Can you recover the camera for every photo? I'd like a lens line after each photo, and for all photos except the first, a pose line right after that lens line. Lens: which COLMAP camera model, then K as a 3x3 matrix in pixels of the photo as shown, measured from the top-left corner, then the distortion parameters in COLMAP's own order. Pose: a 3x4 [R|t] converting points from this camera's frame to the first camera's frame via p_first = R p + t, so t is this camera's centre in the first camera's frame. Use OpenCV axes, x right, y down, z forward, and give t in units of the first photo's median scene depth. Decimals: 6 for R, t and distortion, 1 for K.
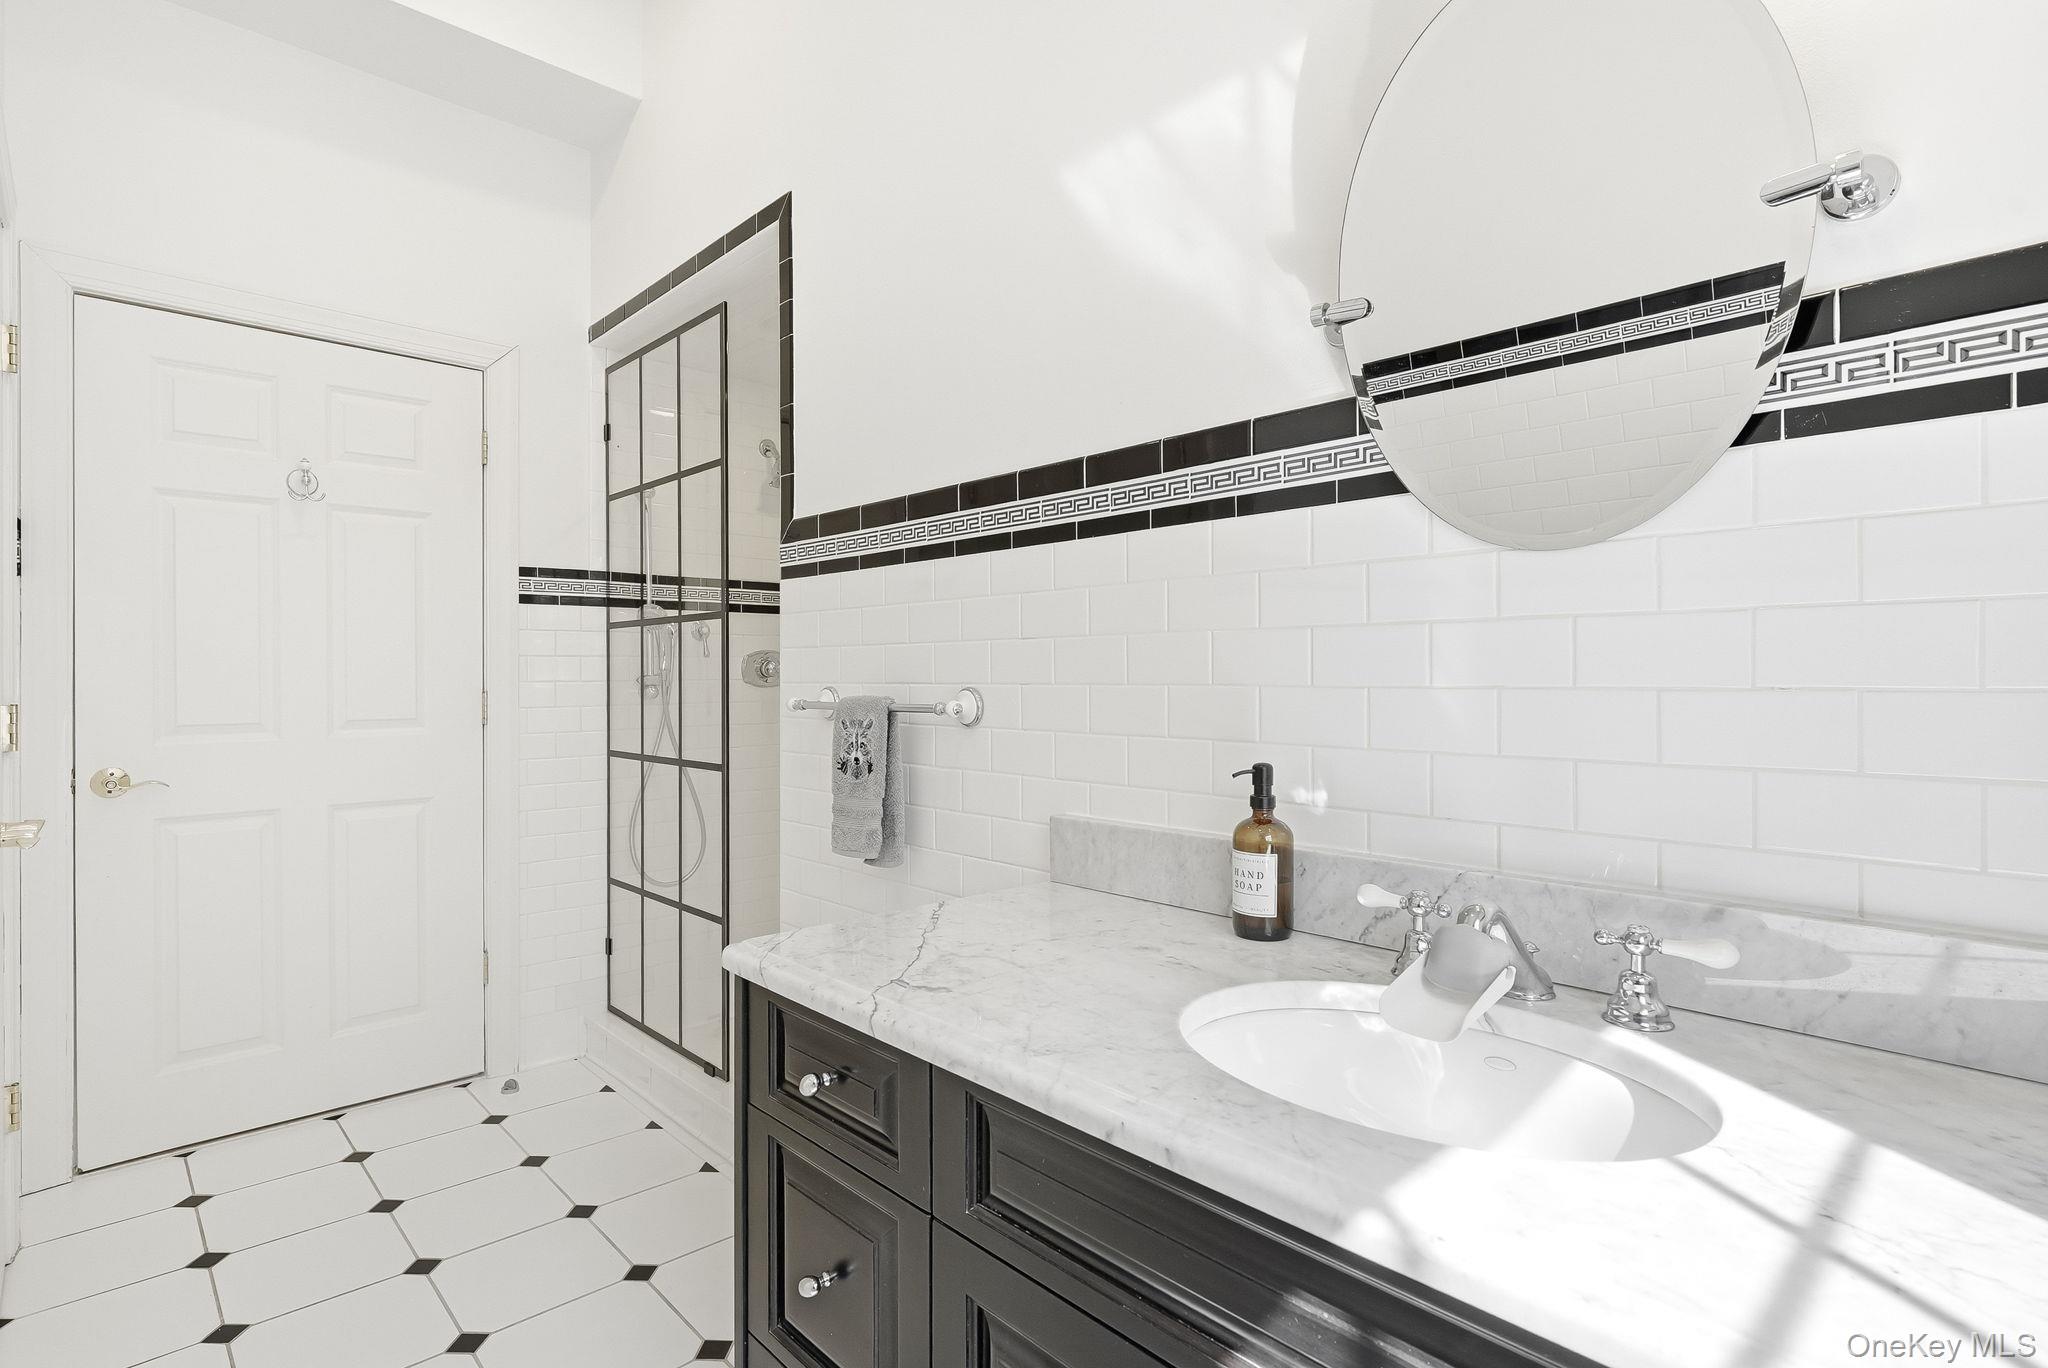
lens RADIAL K [[994.6, 0, 1027.1], [0, 994.6, 696.3], [0, 0, 1]] dist [-0.001637, -0.000188]
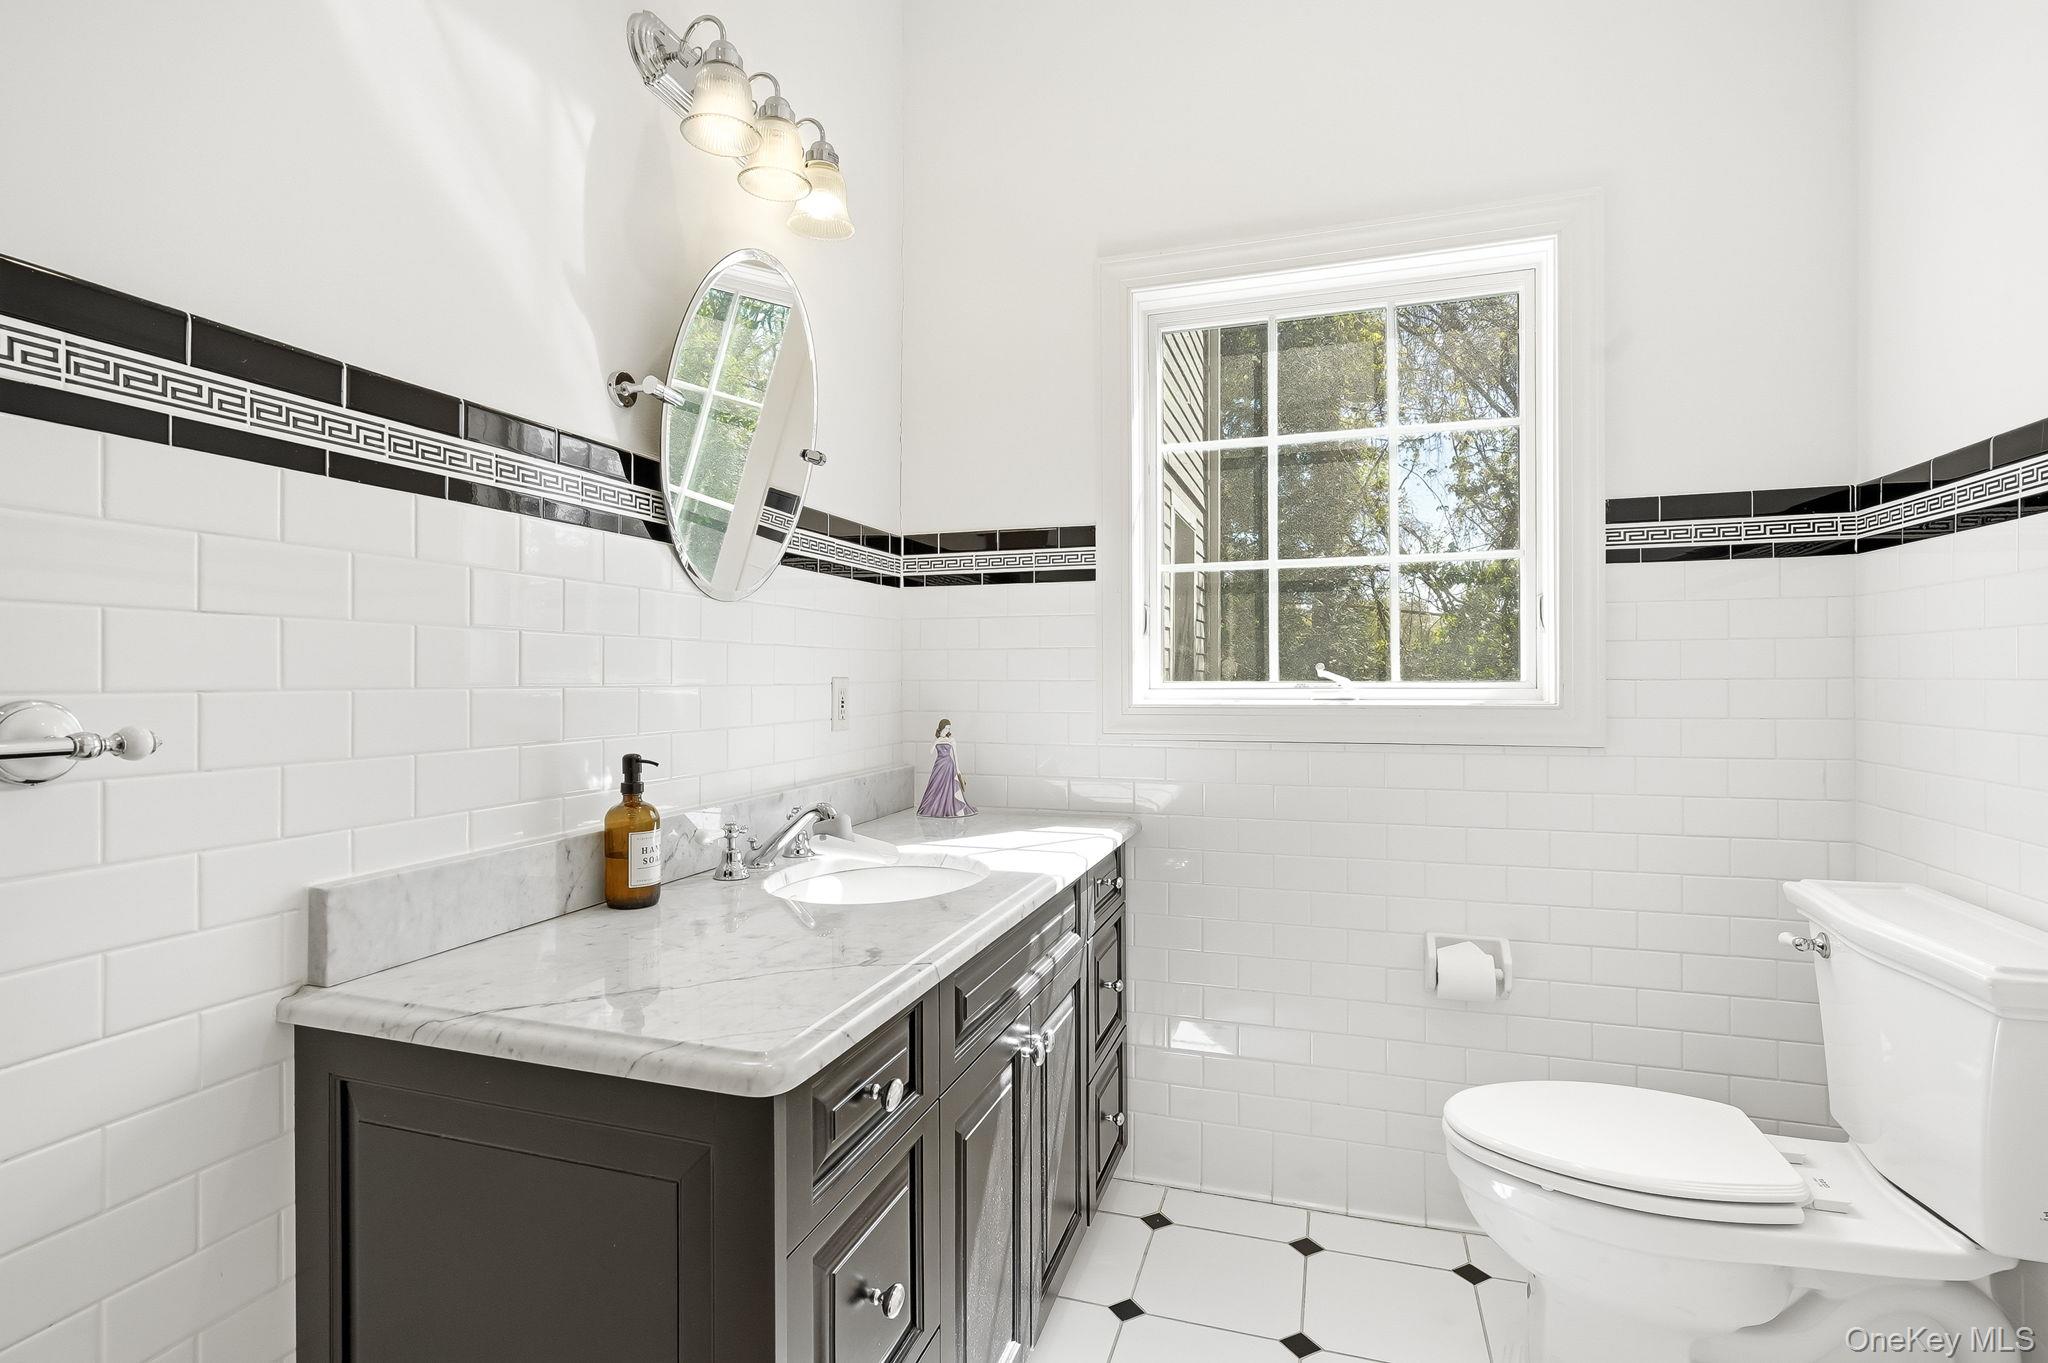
lens RADIAL K [[994.6, 0, 1024.5], [0, 994.6, 670.2], [0, 0, 1]] dist [-0.001637, -0.000188]
pose [[-0.477425, -0.007235, 0.878643, -0.978065], [0.000313, 0.999965, 0.008404, -0.039003], [-0.878672, 0.004287, -0.477406, 1.136335]]
